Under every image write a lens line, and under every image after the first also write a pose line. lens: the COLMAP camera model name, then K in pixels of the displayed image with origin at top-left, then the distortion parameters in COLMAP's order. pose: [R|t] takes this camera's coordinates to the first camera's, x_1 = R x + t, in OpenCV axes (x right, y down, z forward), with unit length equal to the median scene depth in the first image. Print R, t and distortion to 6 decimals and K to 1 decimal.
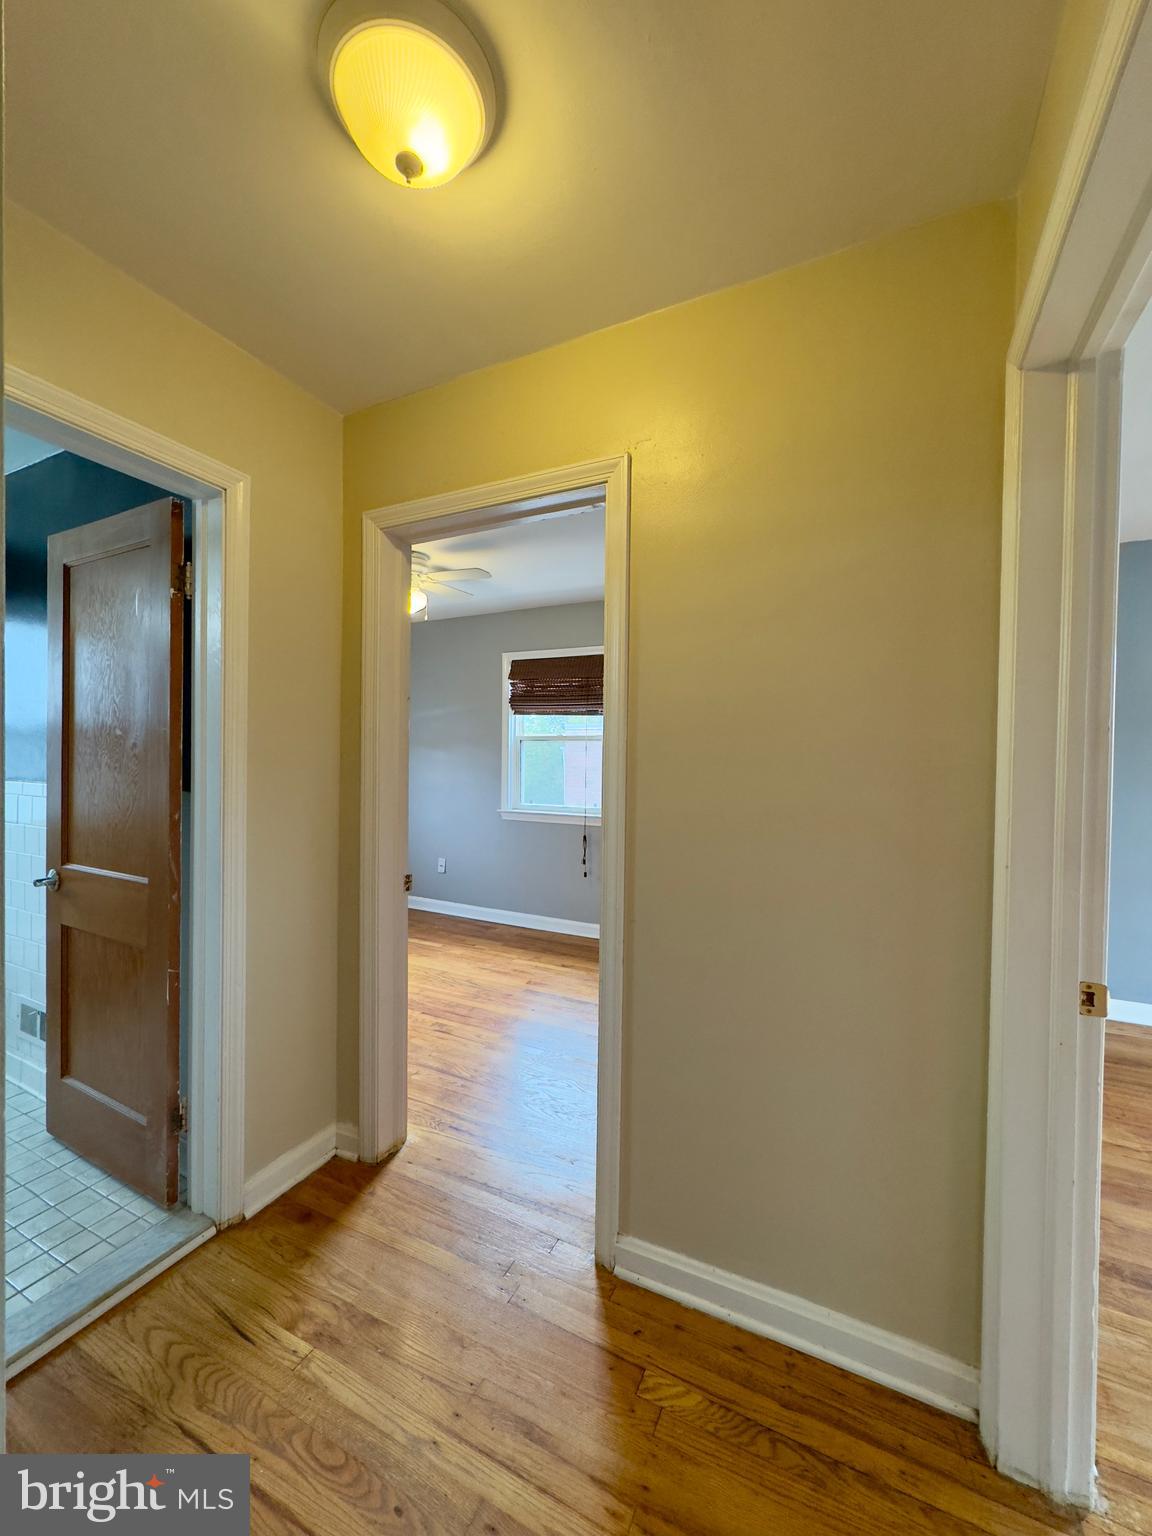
lens RADIAL K [[612.4, 0, 569.5], [0, 612.4, 767.5], [0, 0, 1]] dist [0.000860, -0.000456]
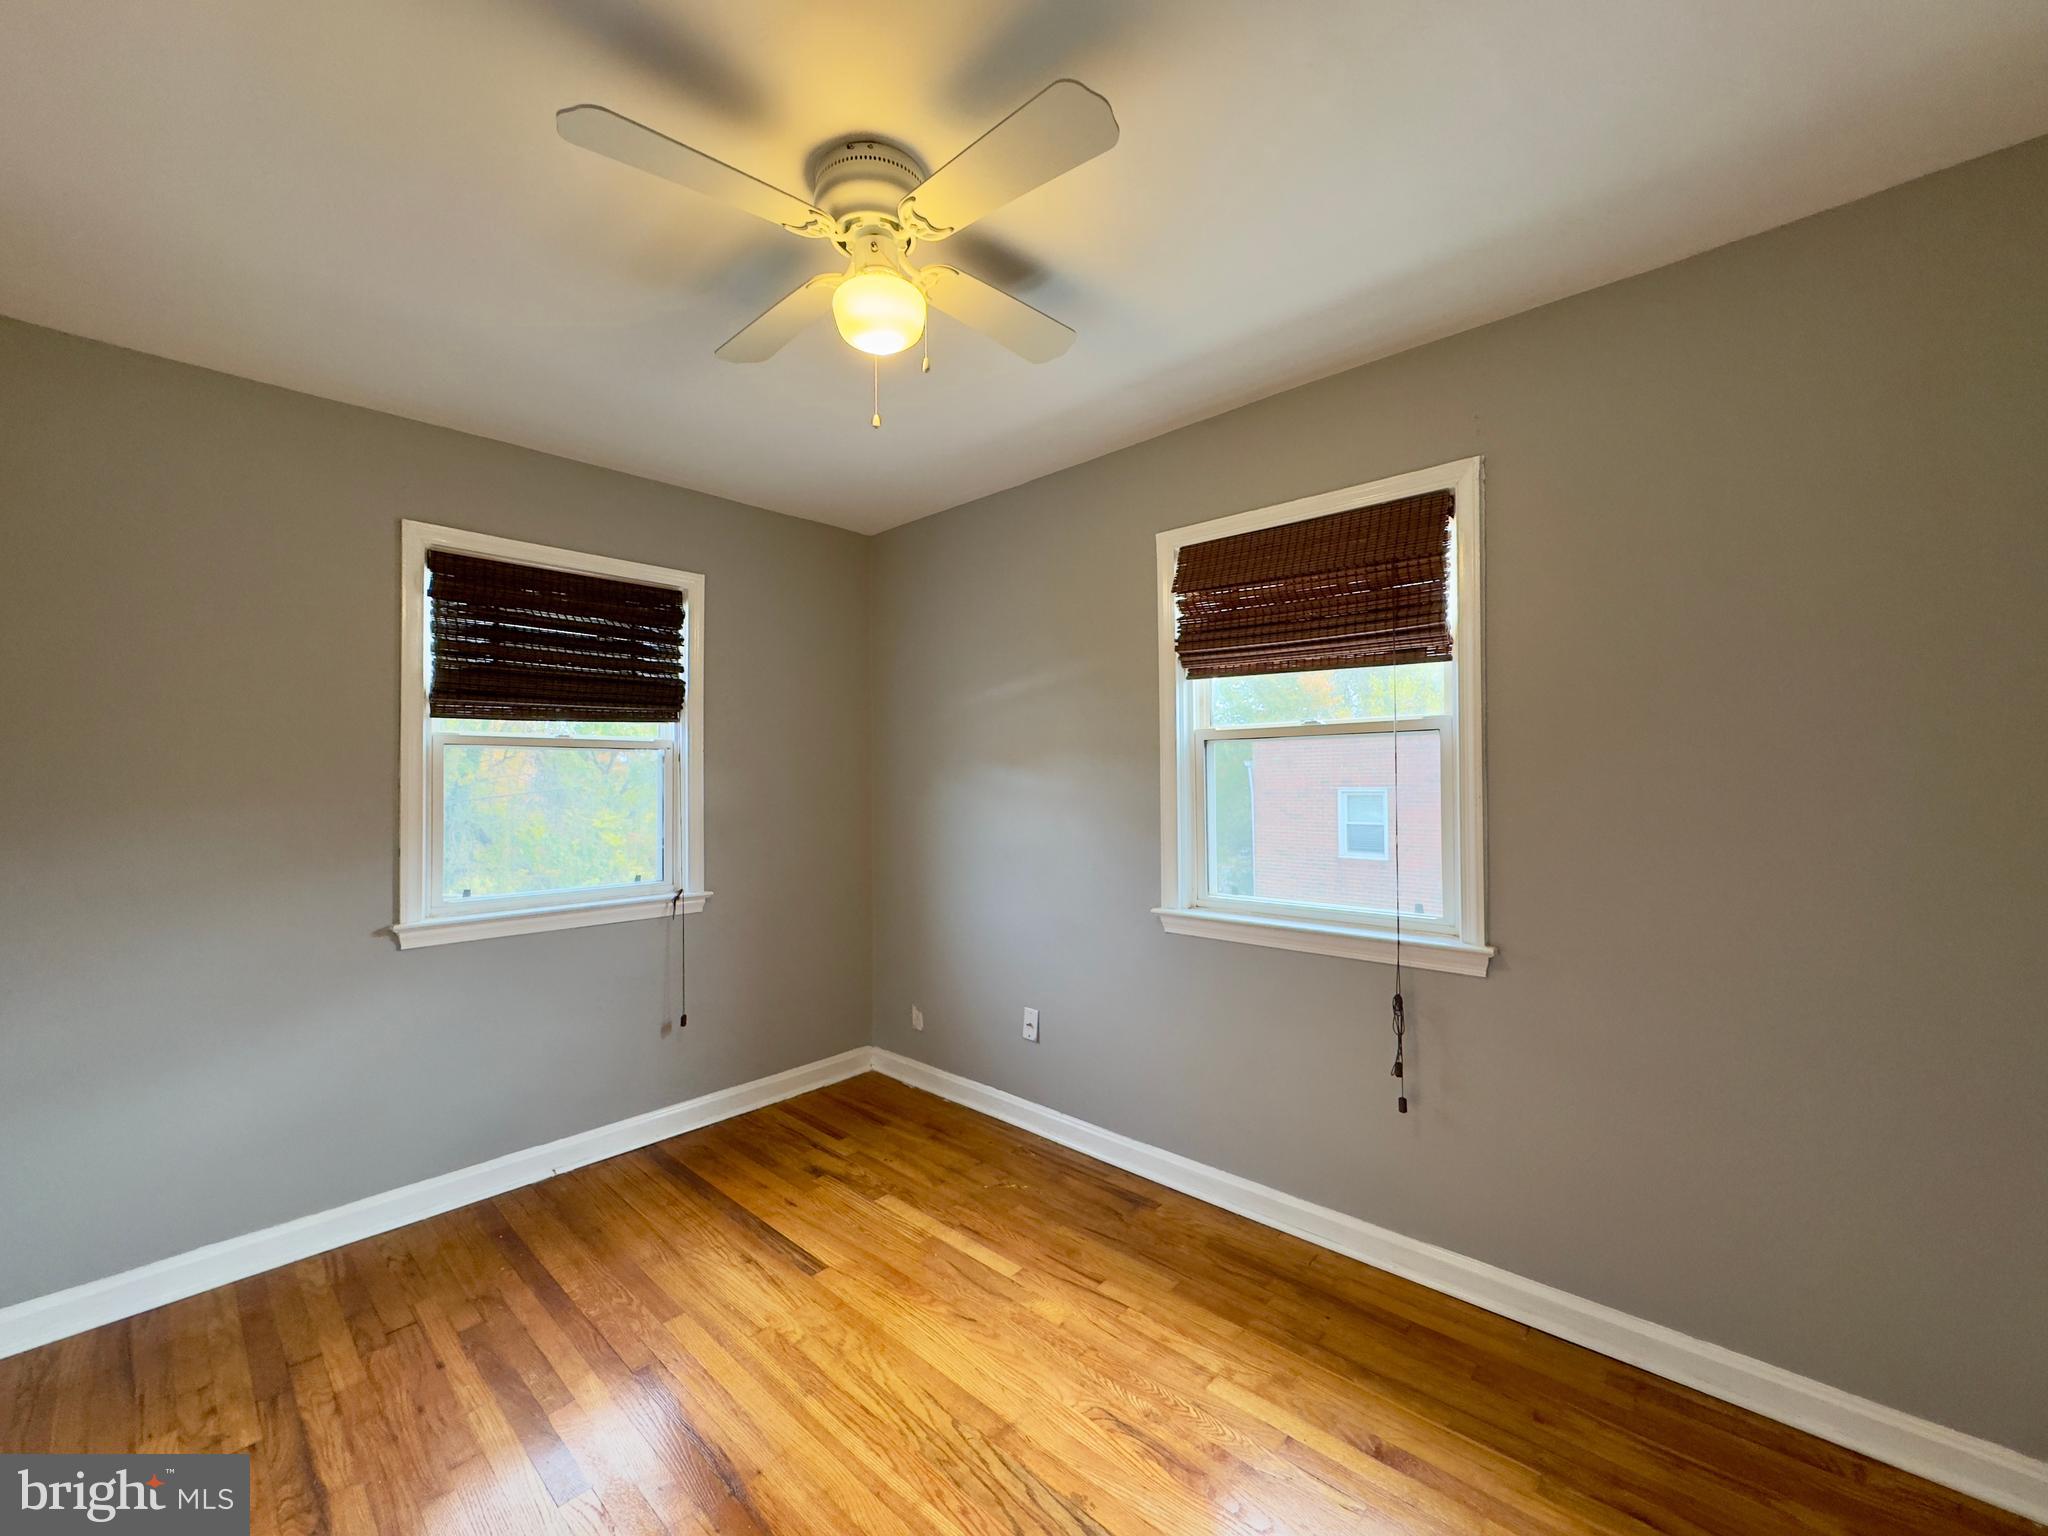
lens RADIAL K [[816.5, 0, 1012.1], [0, 816.5, 770.0], [0, 0, 1]] dist [0.000860, -0.000456]
pose [[0.960013, -0.023489, -0.278968, -0.053658], [0.017505, 0.999561, -0.023923, -0.014257], [0.279408, 0.018083, 0.960002, 0.449371]]
